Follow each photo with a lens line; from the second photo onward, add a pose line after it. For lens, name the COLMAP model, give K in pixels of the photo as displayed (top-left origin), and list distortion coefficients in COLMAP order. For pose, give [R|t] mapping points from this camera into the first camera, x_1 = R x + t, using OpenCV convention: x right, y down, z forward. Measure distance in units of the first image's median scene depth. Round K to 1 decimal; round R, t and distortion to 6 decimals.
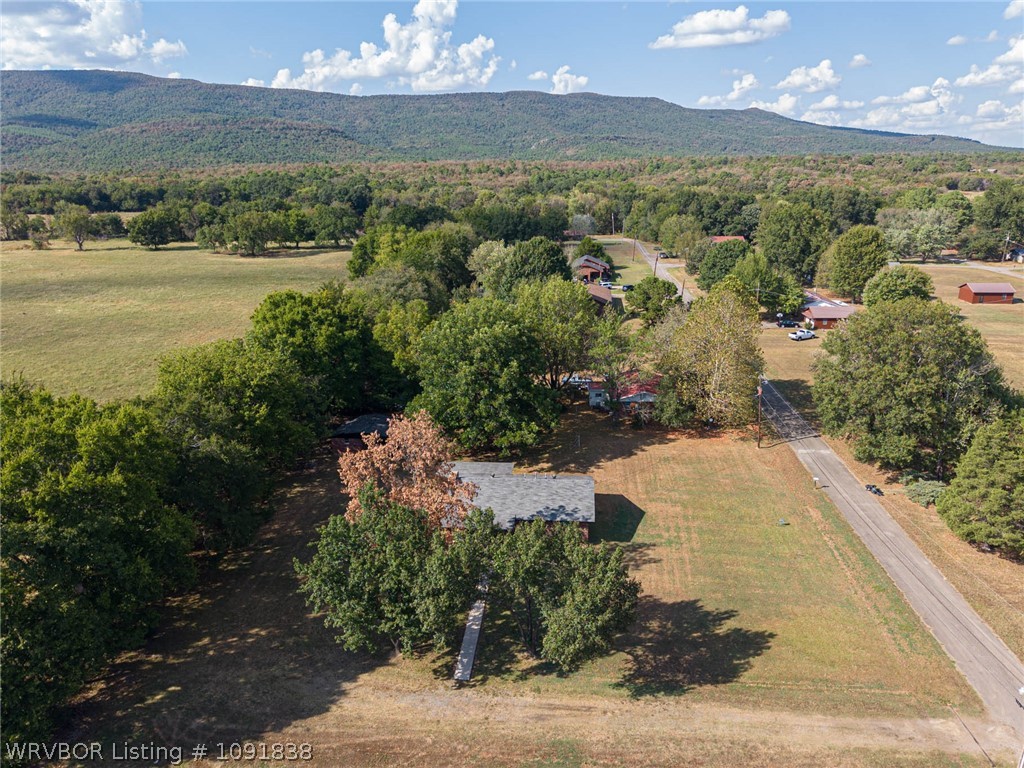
lens RADIAL K [[731.4, 0, 489.0], [0, 731.4, 383.8], [0, 0, 1]] dist [0.003997, -0.001122]
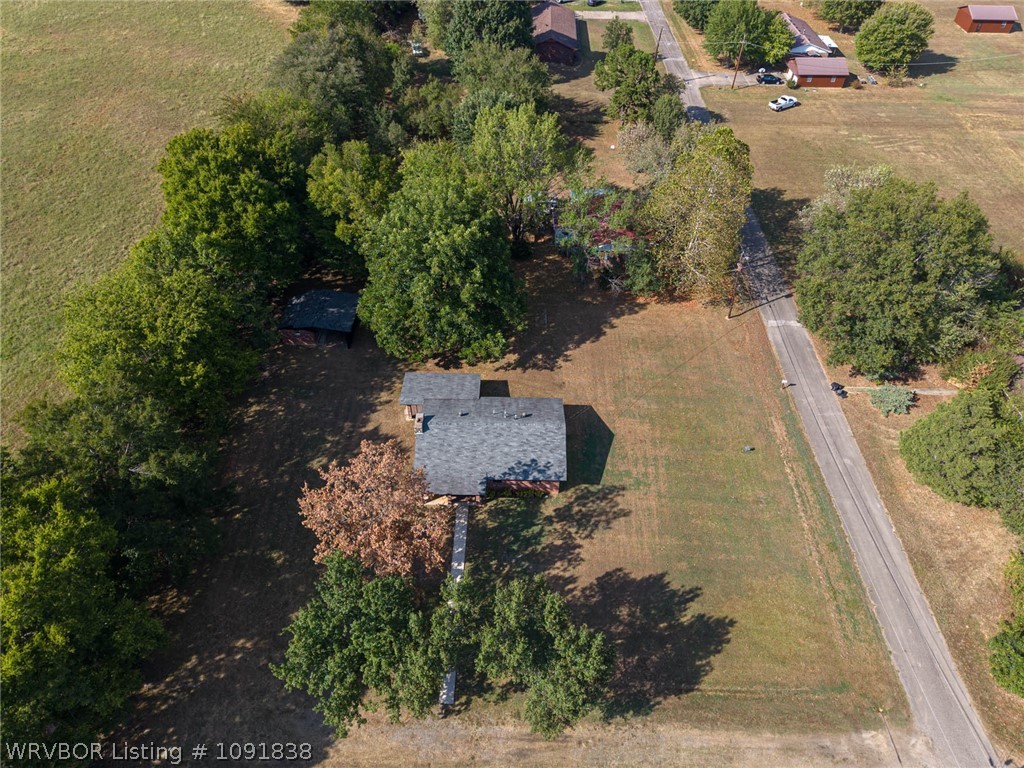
lens RADIAL K [[691.6, 0, 497.7], [0, 691.6, 384.7], [0, 0, 1]] dist [0.005956, -0.003893]
pose [[0.996454, -0.053627, 0.064840, -0.003344], [0.017656, 0.886693, 0.462022, -0.413101], [-0.082270, -0.459239, 0.884495, 0.268254]]
